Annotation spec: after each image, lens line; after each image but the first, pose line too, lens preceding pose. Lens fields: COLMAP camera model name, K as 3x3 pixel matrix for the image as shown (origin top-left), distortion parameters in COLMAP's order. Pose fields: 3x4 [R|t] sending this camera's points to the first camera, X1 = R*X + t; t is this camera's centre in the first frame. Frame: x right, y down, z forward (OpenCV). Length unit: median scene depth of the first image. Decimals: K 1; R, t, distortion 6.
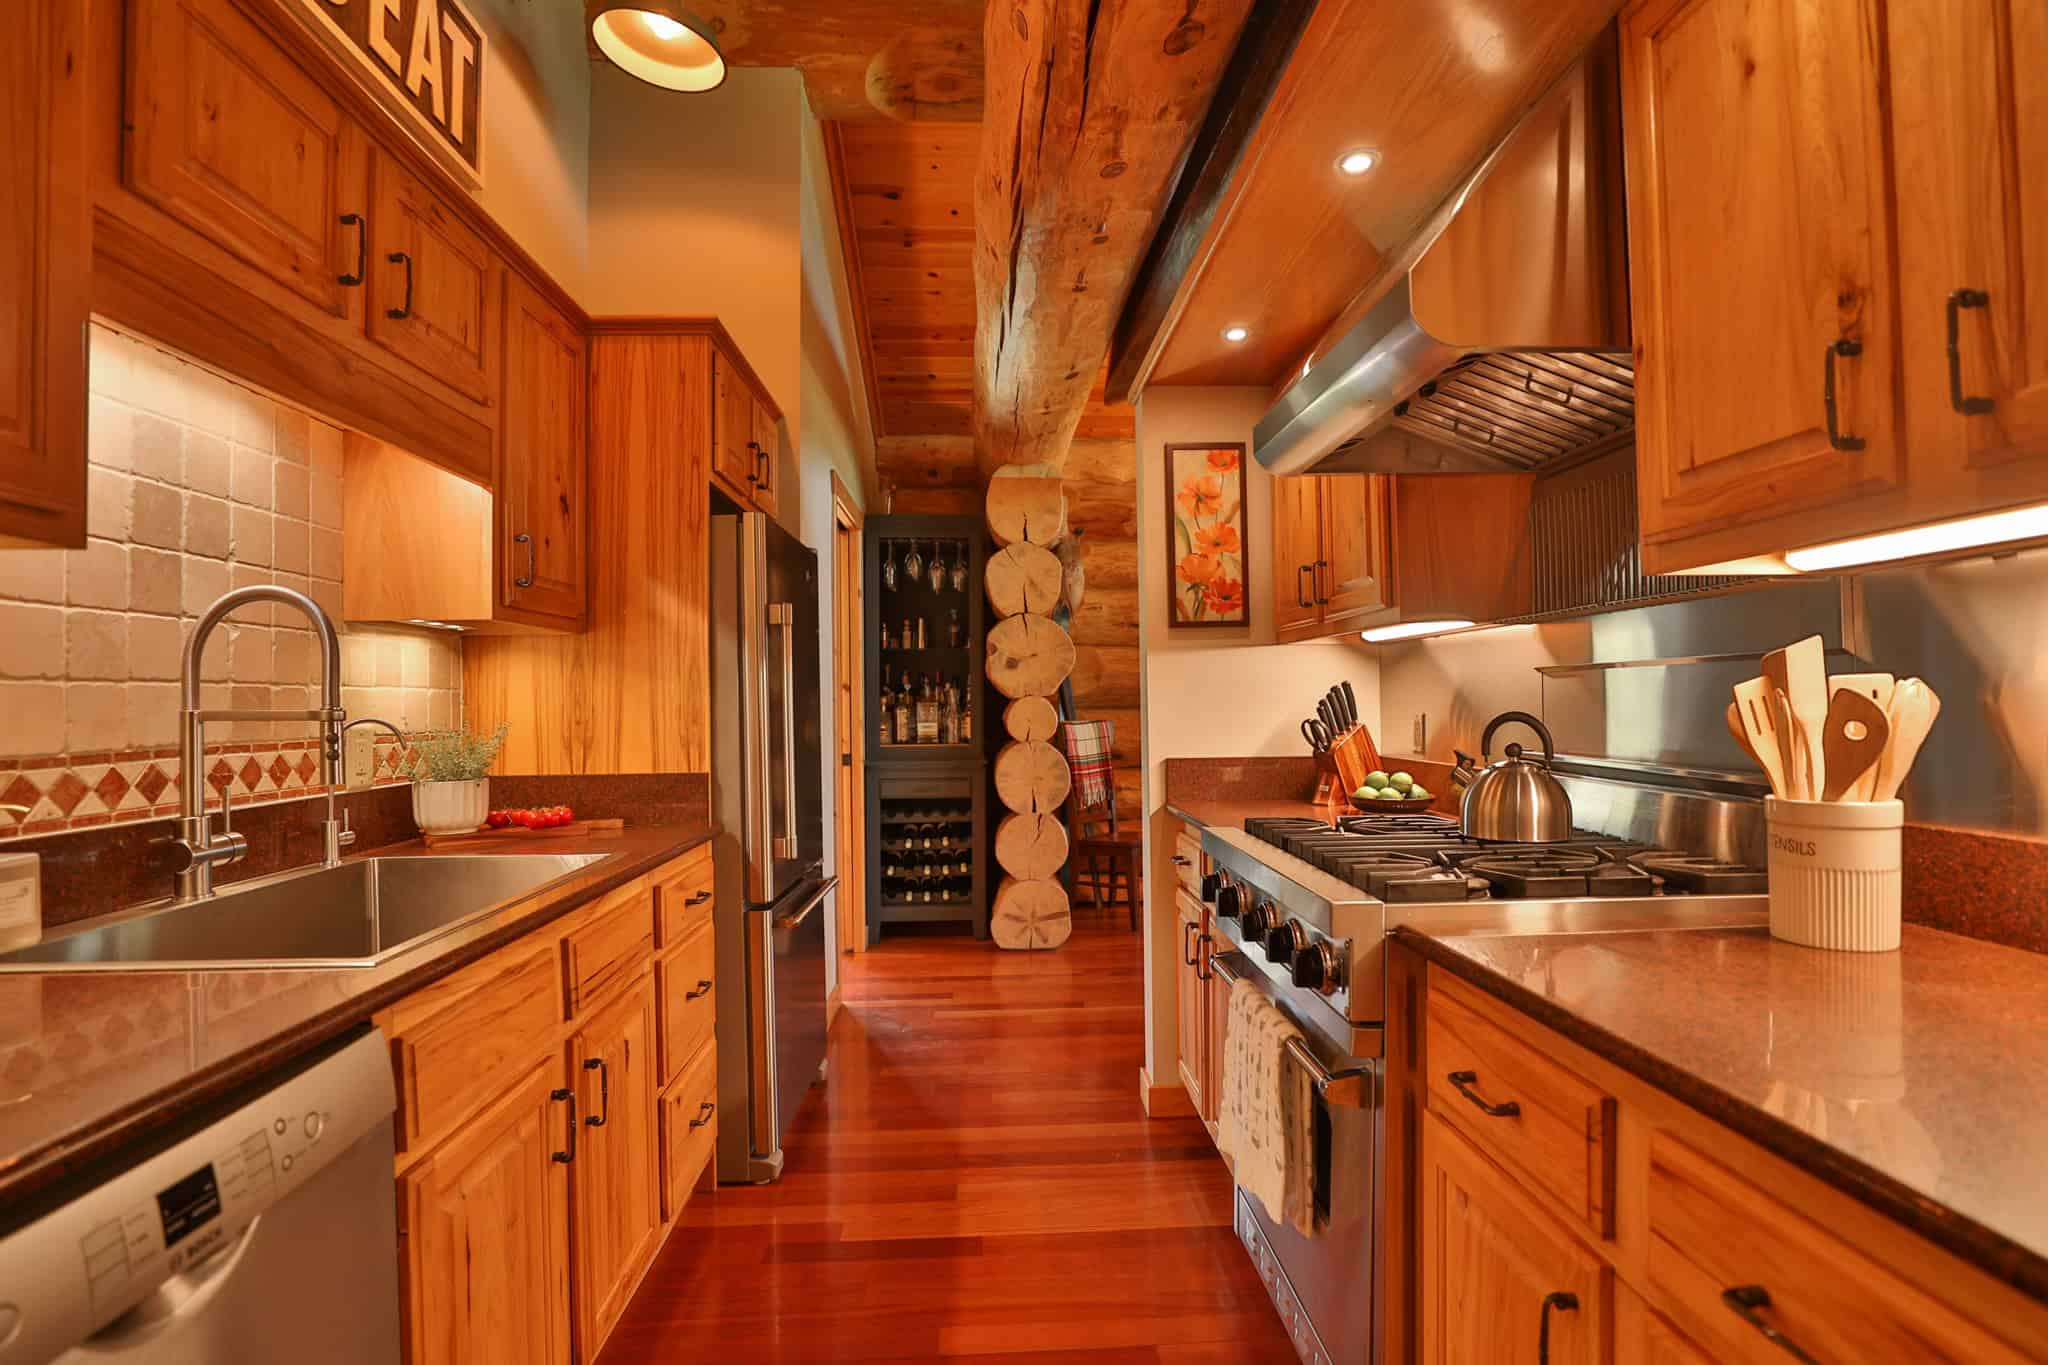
lens RADIAL K [[985.2, 0, 1030.9], [0, 985.2, 692.7], [0, 0, 1]] dist [-0.044741, 0.012668]
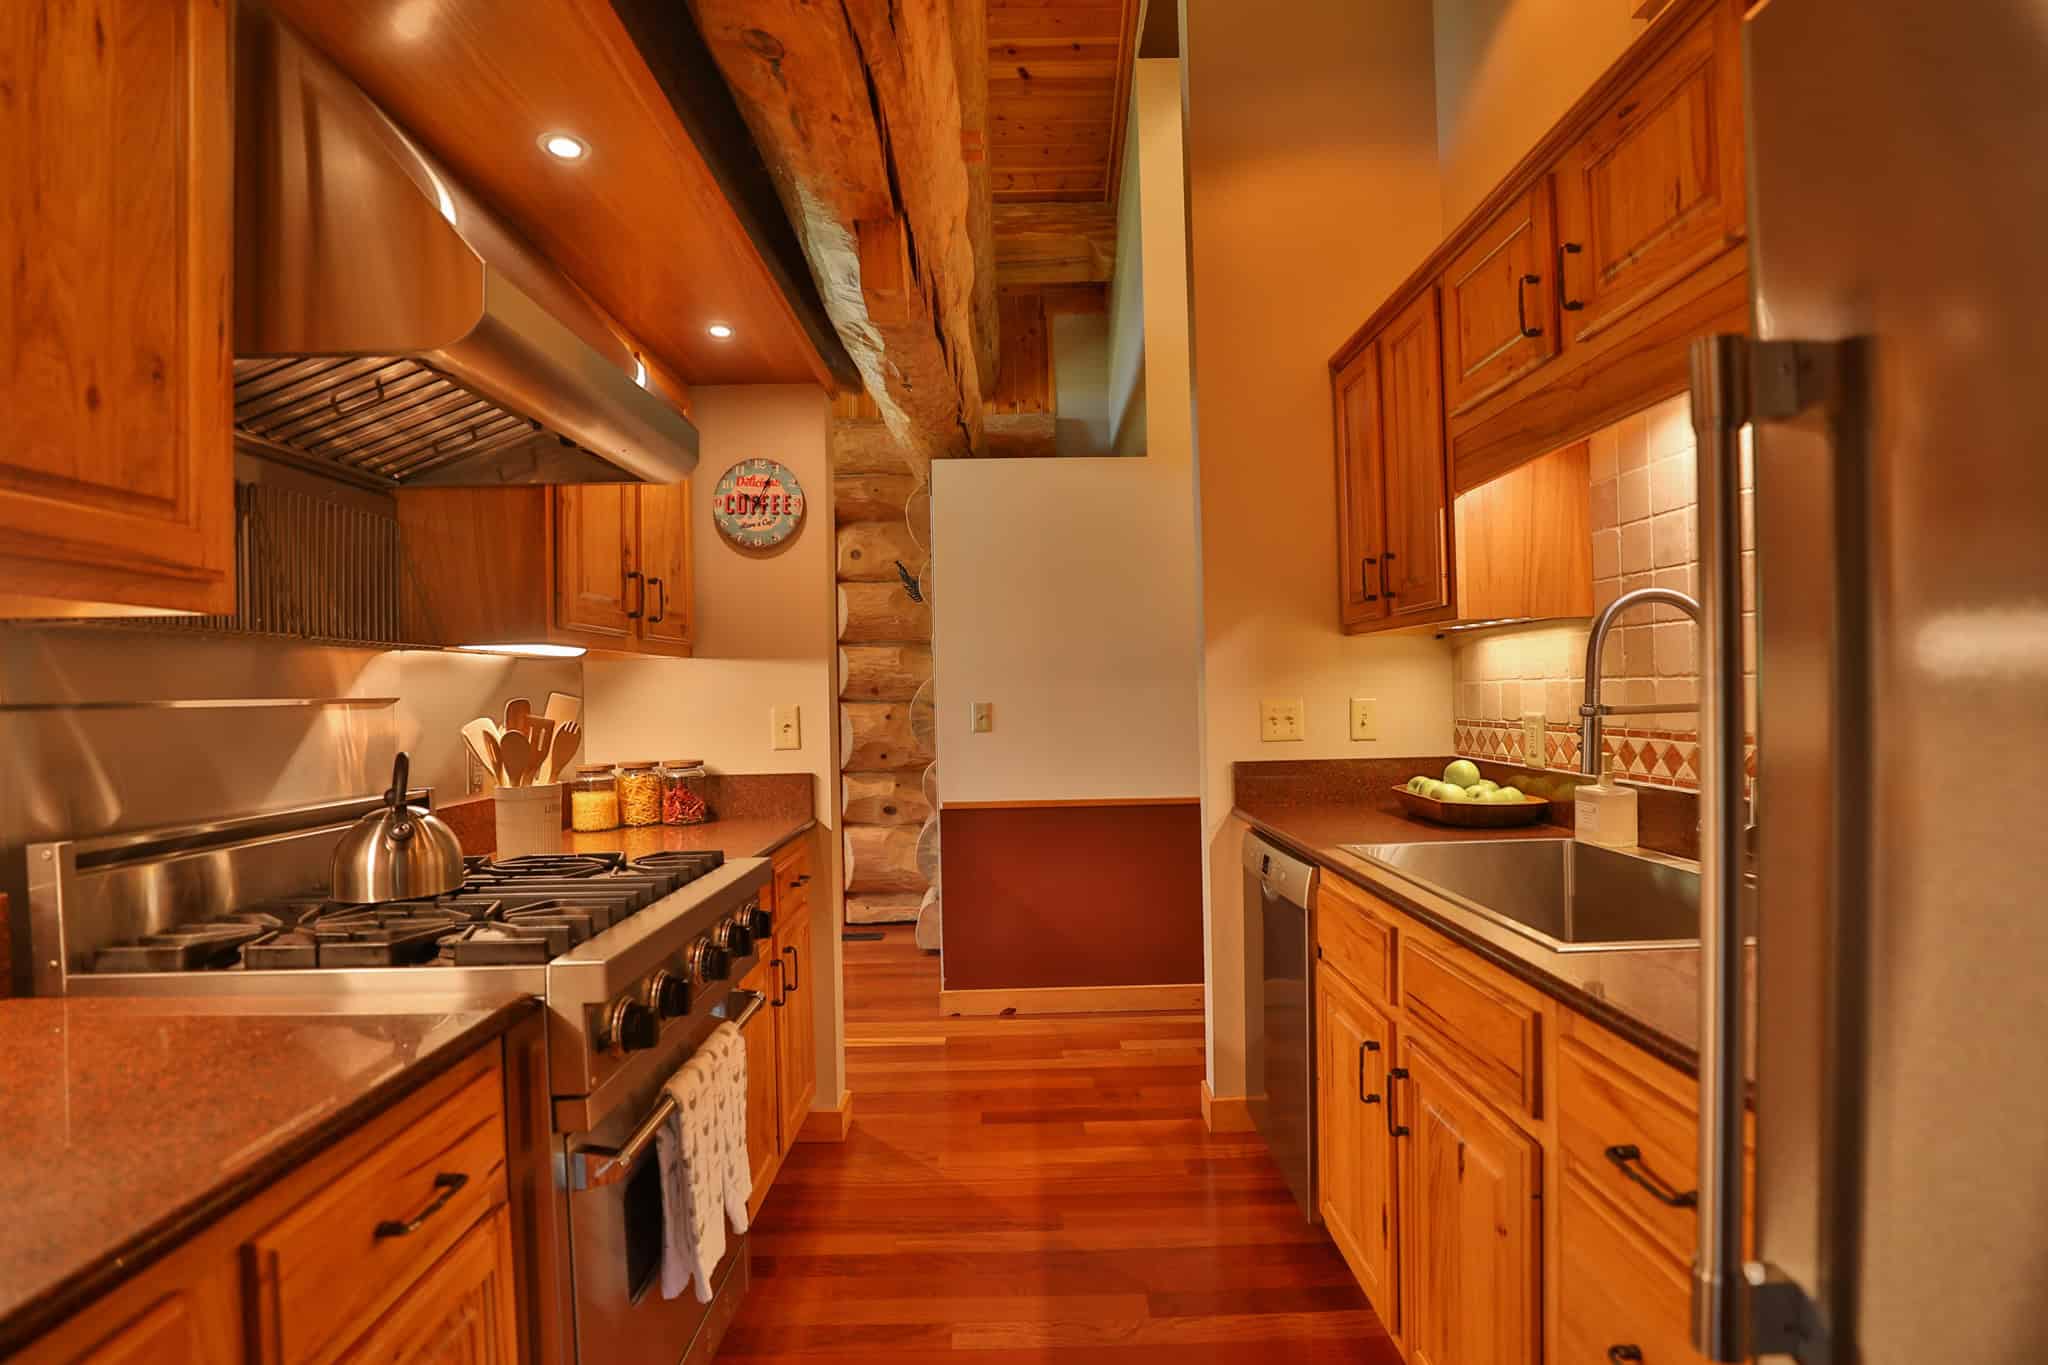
lens RADIAL K [[985.2, 0, 1030.9], [0, 985.2, 692.7], [0, 0, 1]] dist [-0.044741, 0.012668]
pose [[-0.998541, 0.037300, 0.039046, -0.130732], [0.037134, 0.999298, -0.004958, -0.011406], [-0.039204, -0.003501, -0.999225, 2.071725]]
